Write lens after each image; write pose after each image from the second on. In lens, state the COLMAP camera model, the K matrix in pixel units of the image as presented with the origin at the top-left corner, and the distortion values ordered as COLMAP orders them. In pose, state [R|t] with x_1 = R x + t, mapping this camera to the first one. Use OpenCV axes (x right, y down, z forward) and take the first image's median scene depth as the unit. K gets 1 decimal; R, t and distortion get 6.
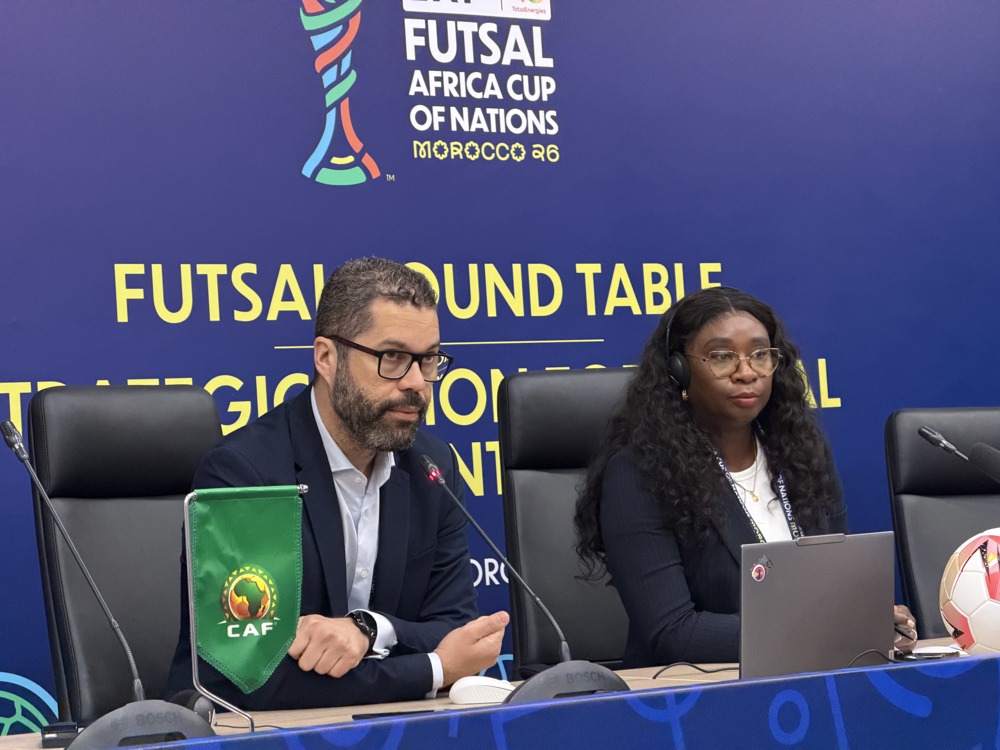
lens RADIAL K [[2959.5, 0, 500.0], [0, 2959.5, 374.7], [0, 0, 1]] dist [0.250447, 0.000000]
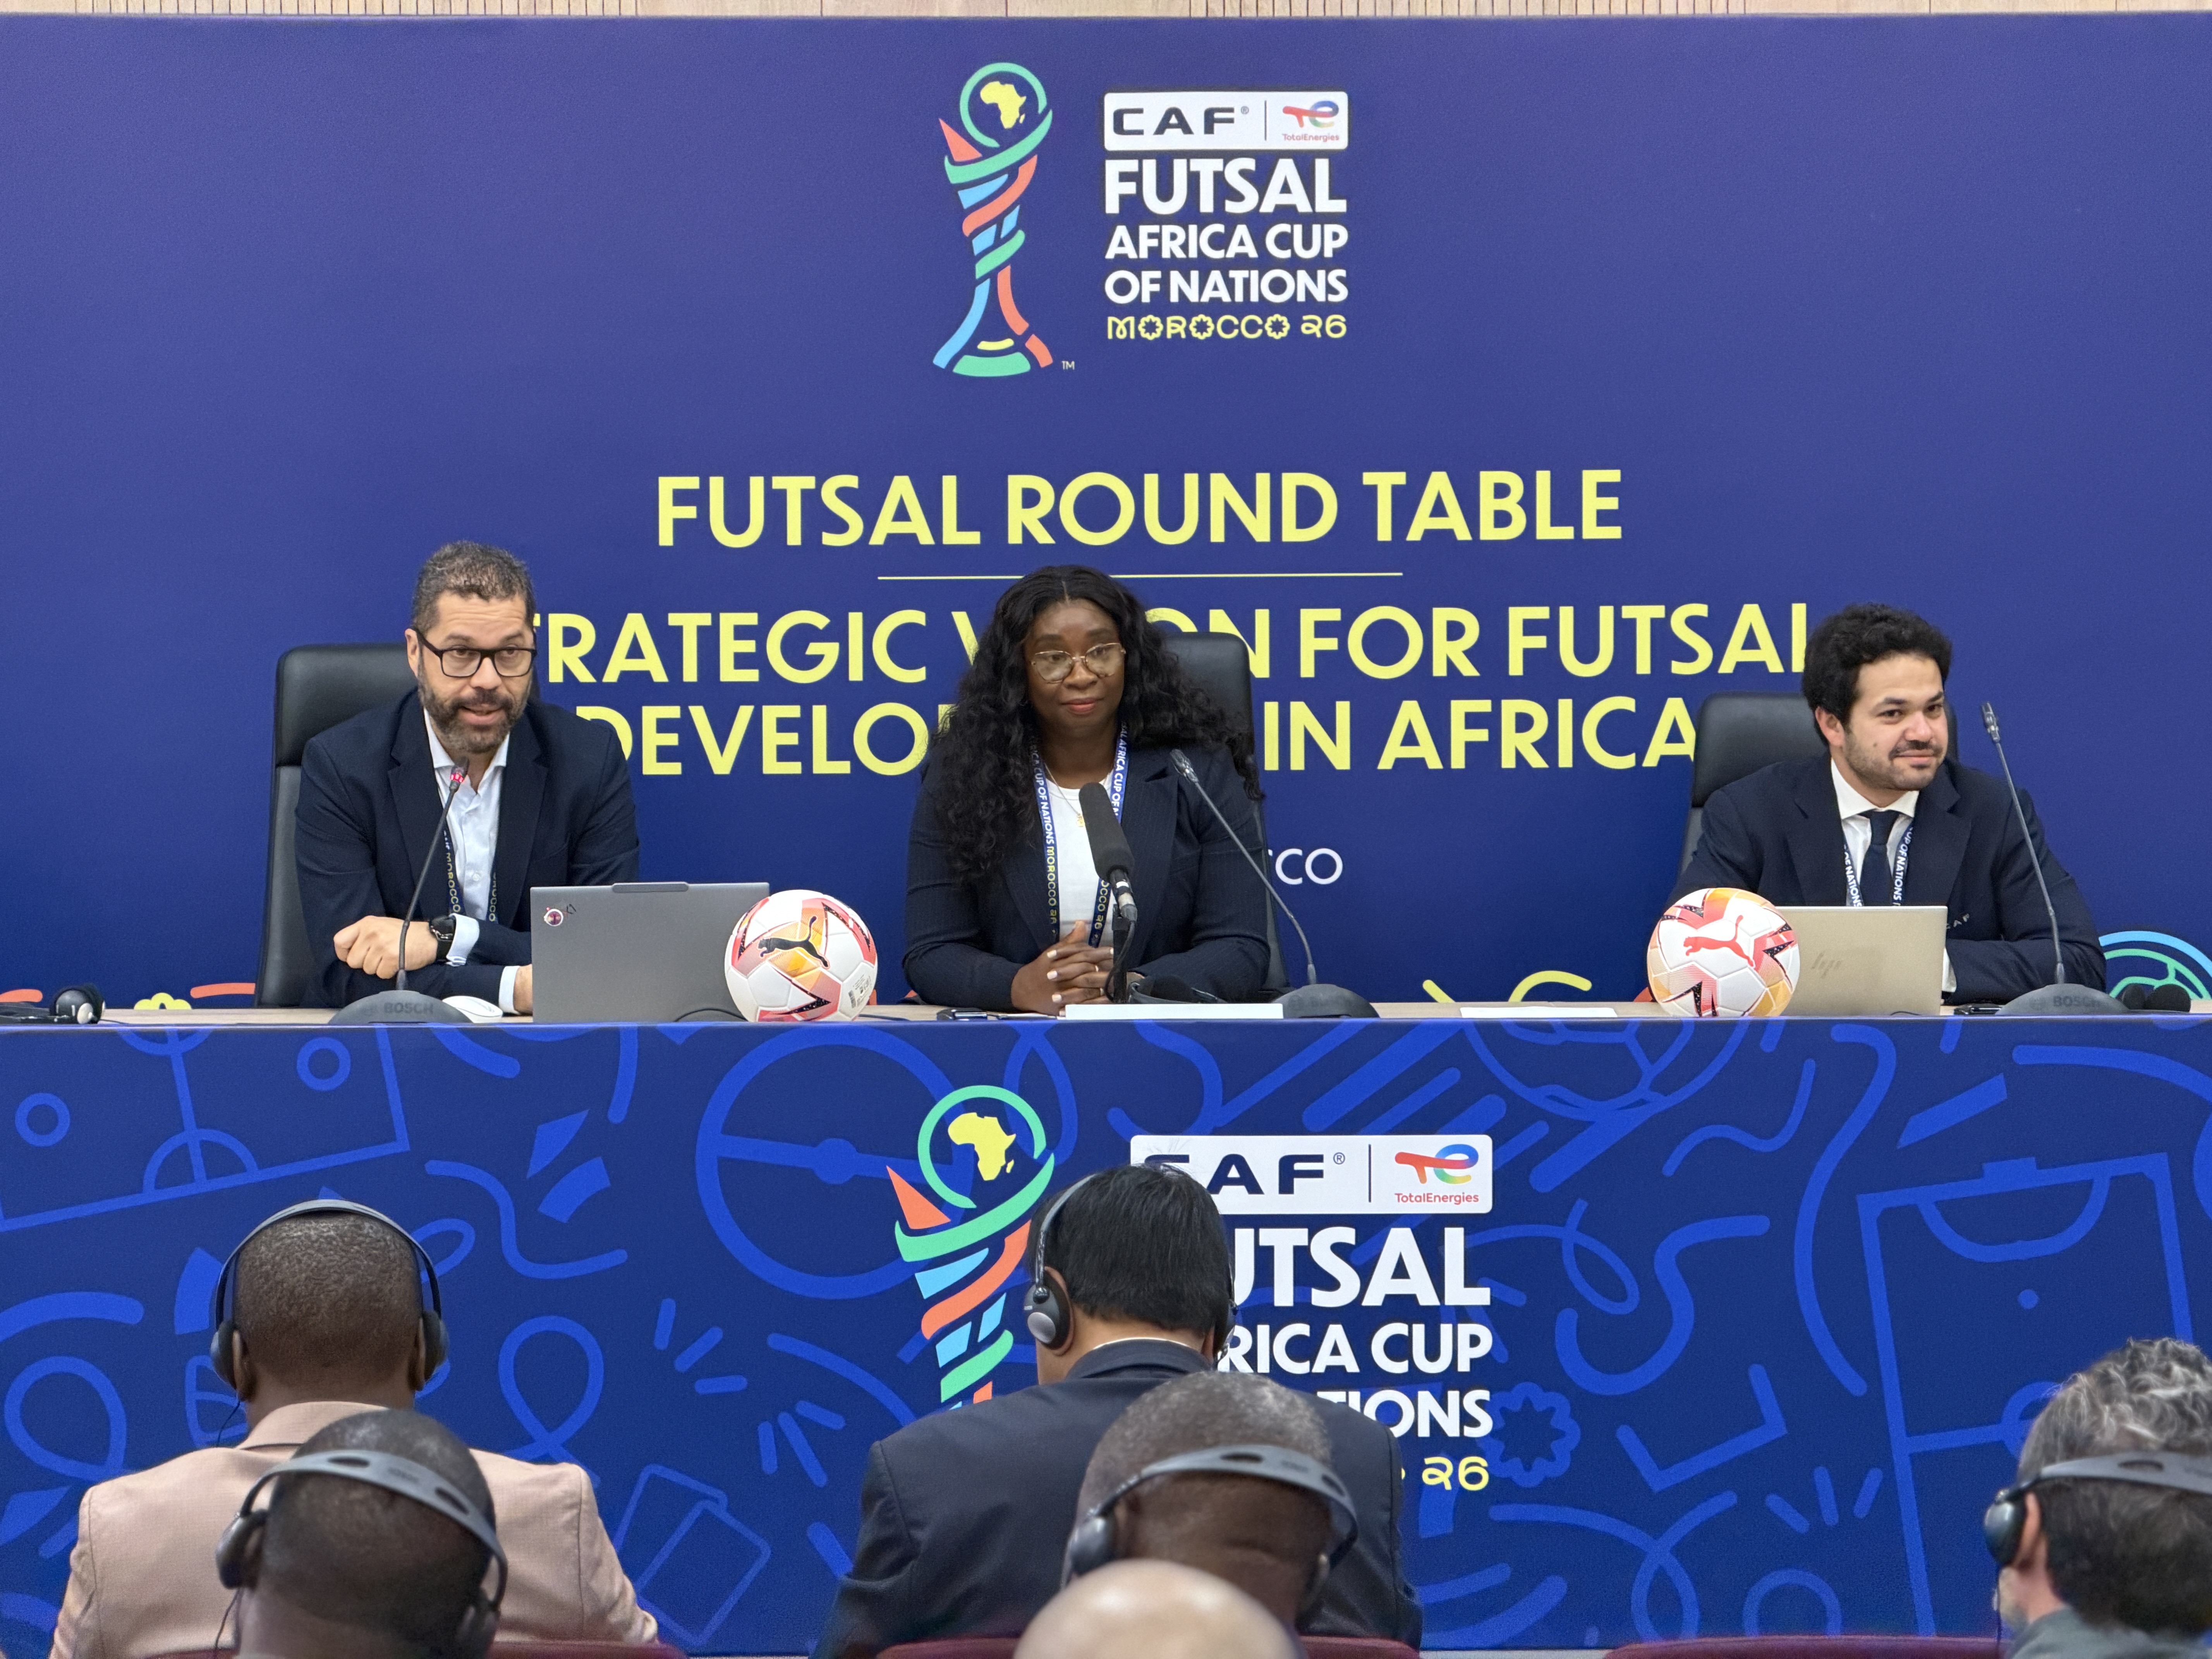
lens RADIAL K [[6546.4, 0, 1109.4], [0, 6546.4, 833.7], [0, 0, 1]] dist [0.250447, 0.000000]
pose [[0.822538, 0.080648, -0.562963, 0.955984], [-0.021544, 0.993602, 0.110863, -0.134615], [0.568302, -0.079060, 0.819013, -0.434894]]
